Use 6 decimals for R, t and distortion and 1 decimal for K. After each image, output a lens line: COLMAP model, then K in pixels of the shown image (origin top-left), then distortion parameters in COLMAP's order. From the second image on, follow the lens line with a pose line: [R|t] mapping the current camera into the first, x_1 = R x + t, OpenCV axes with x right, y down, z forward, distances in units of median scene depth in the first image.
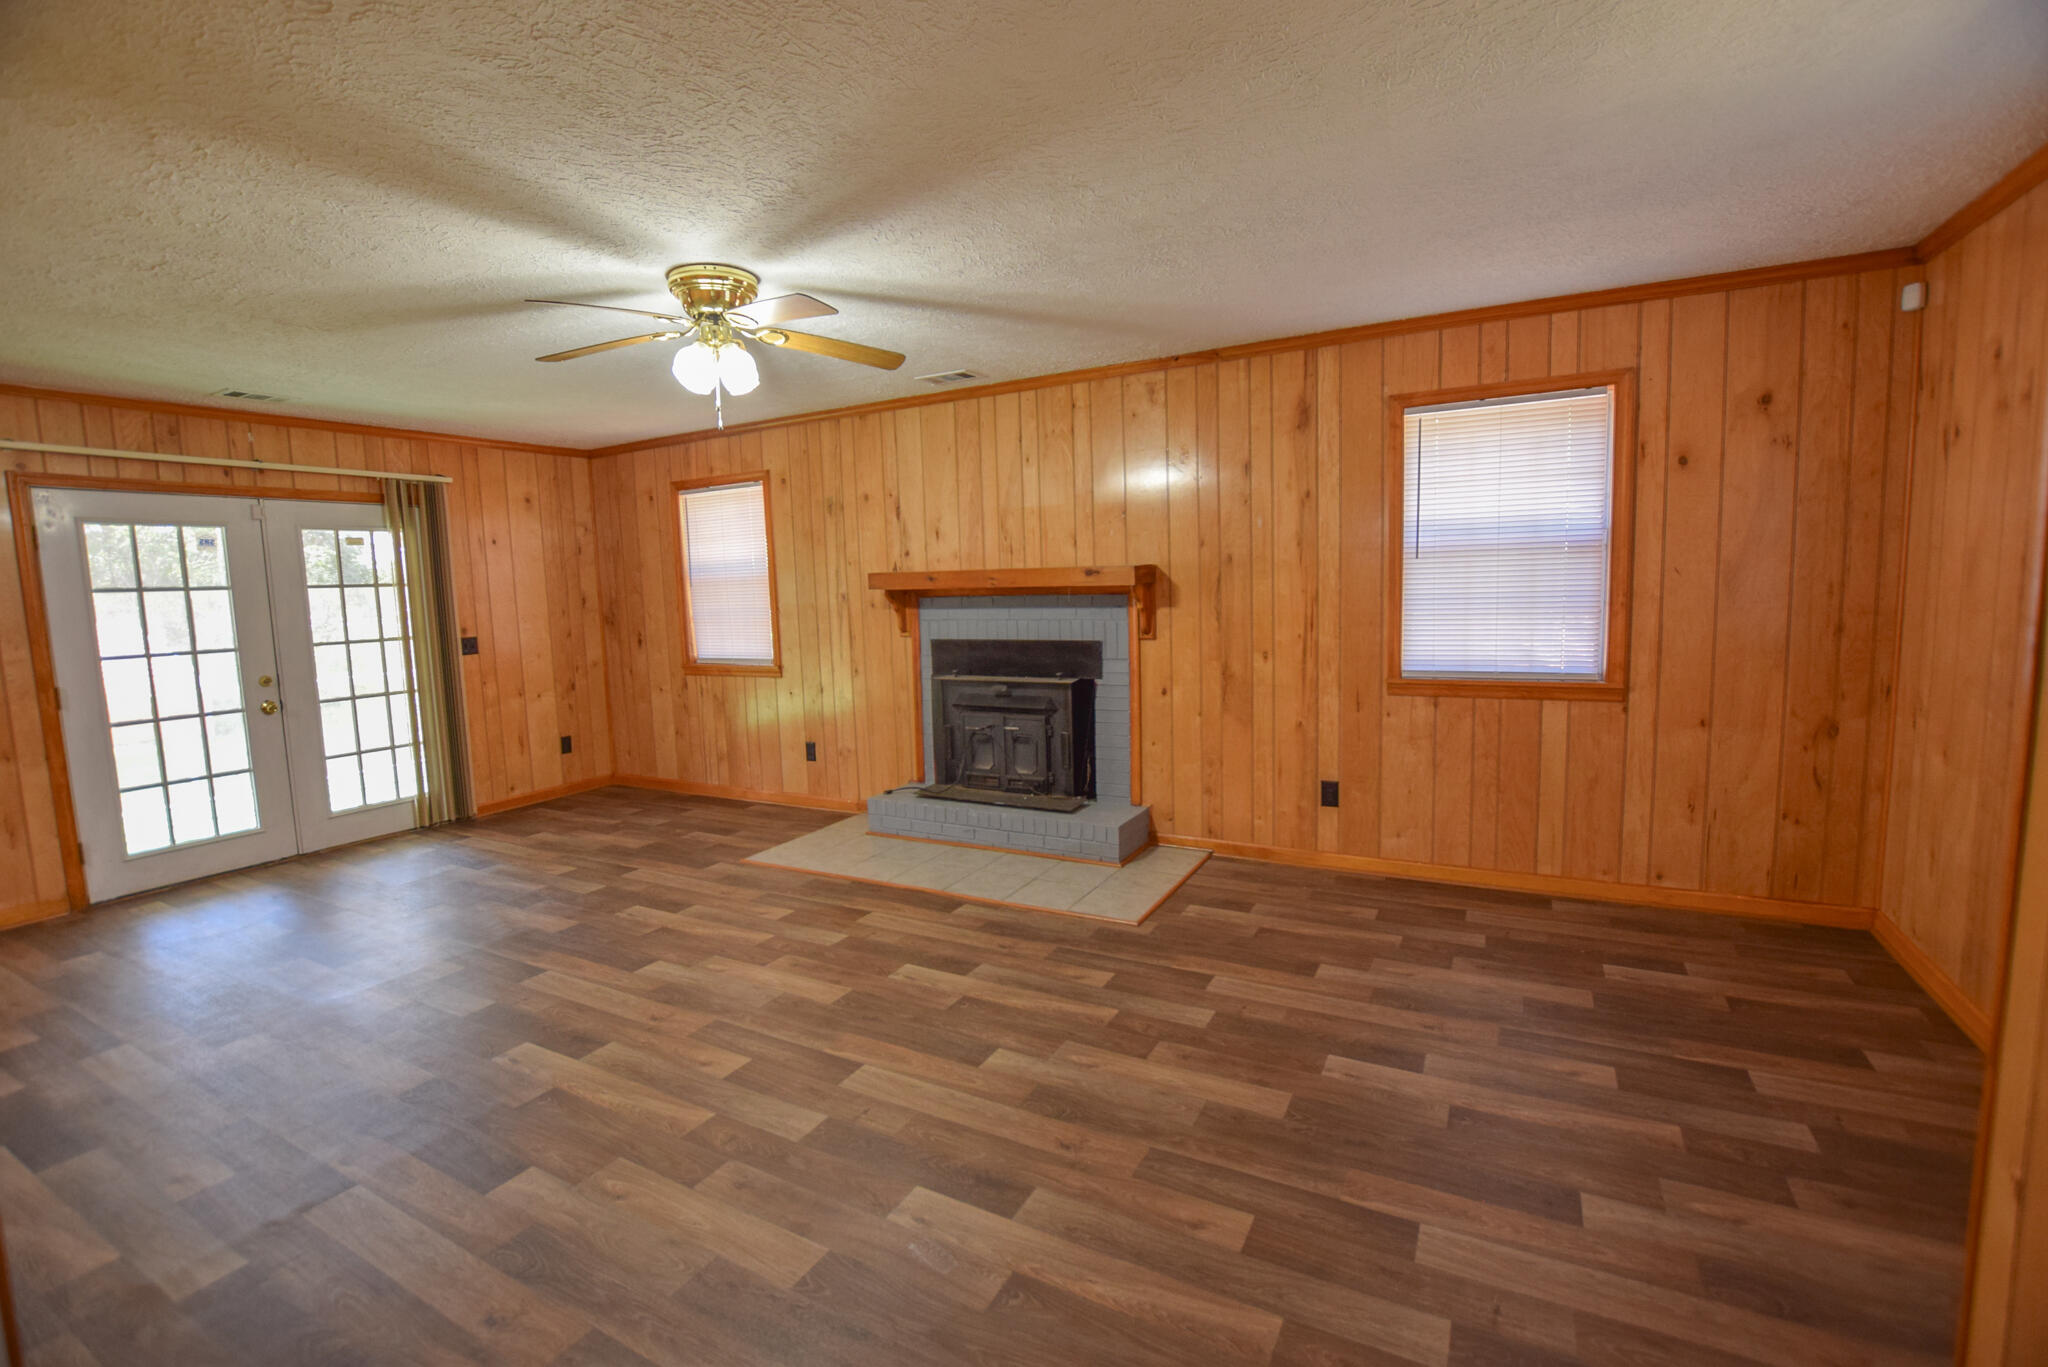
lens RADIAL K [[897.5, 0, 1023.2], [0, 897.5, 679.5], [0, 0, 1]] dist [-0.033924, 0.002955]
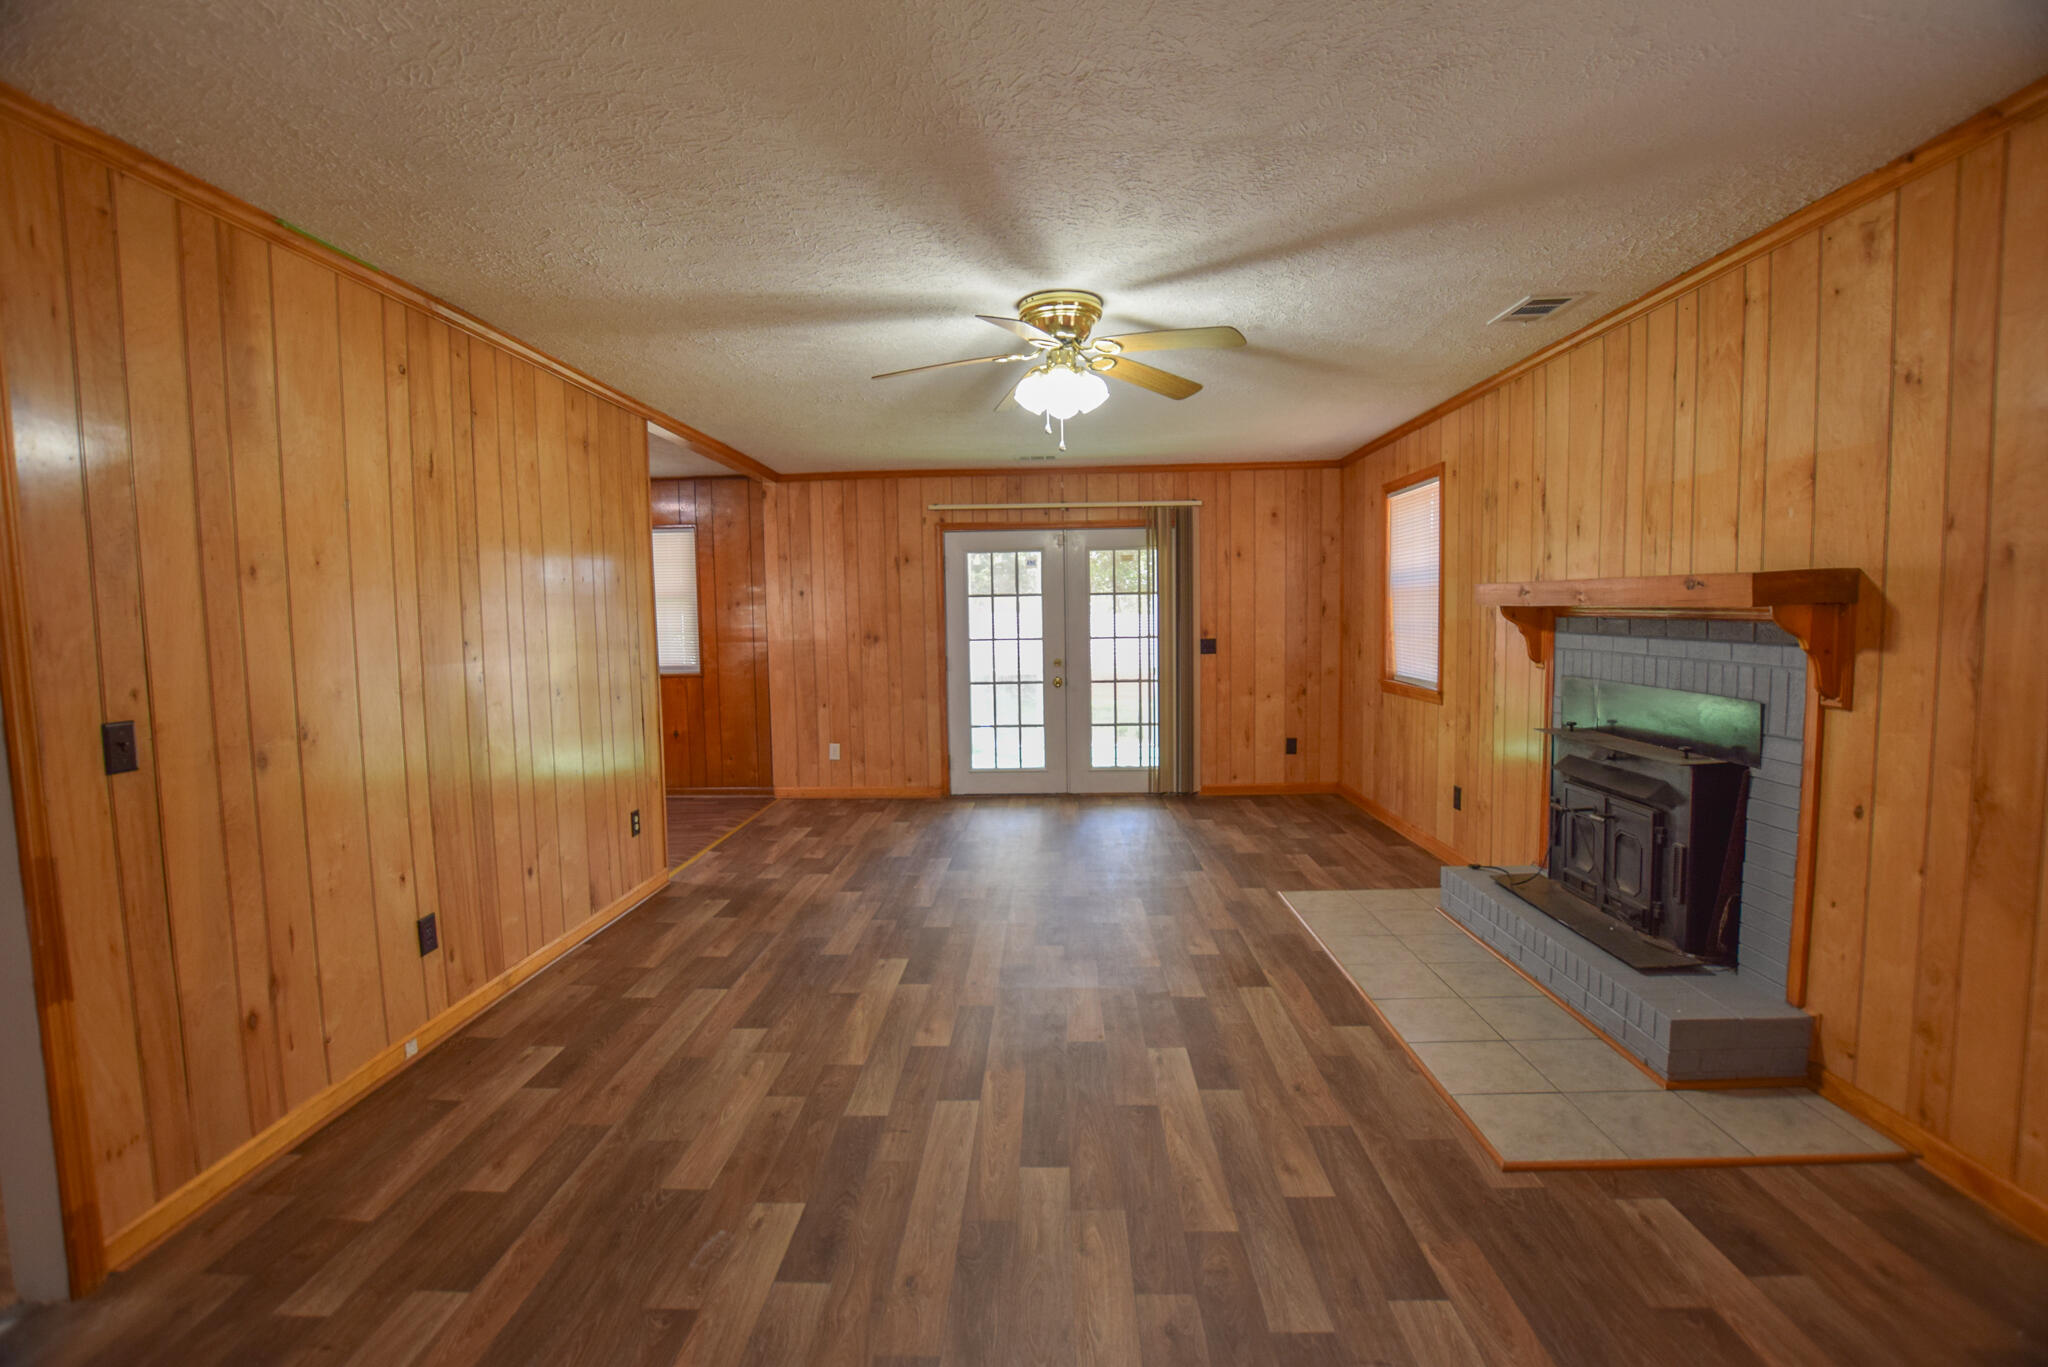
lens RADIAL K [[897.5, 0, 1025.7], [0, 897.5, 681.0], [0, 0, 1]] dist [-0.033924, 0.002955]
pose [[0.449714, 0.091186, -0.888506, 0.373797], [-0.091184, 0.994265, 0.055887, -0.045142], [0.888506, 0.055884, 0.455450, 0.326269]]
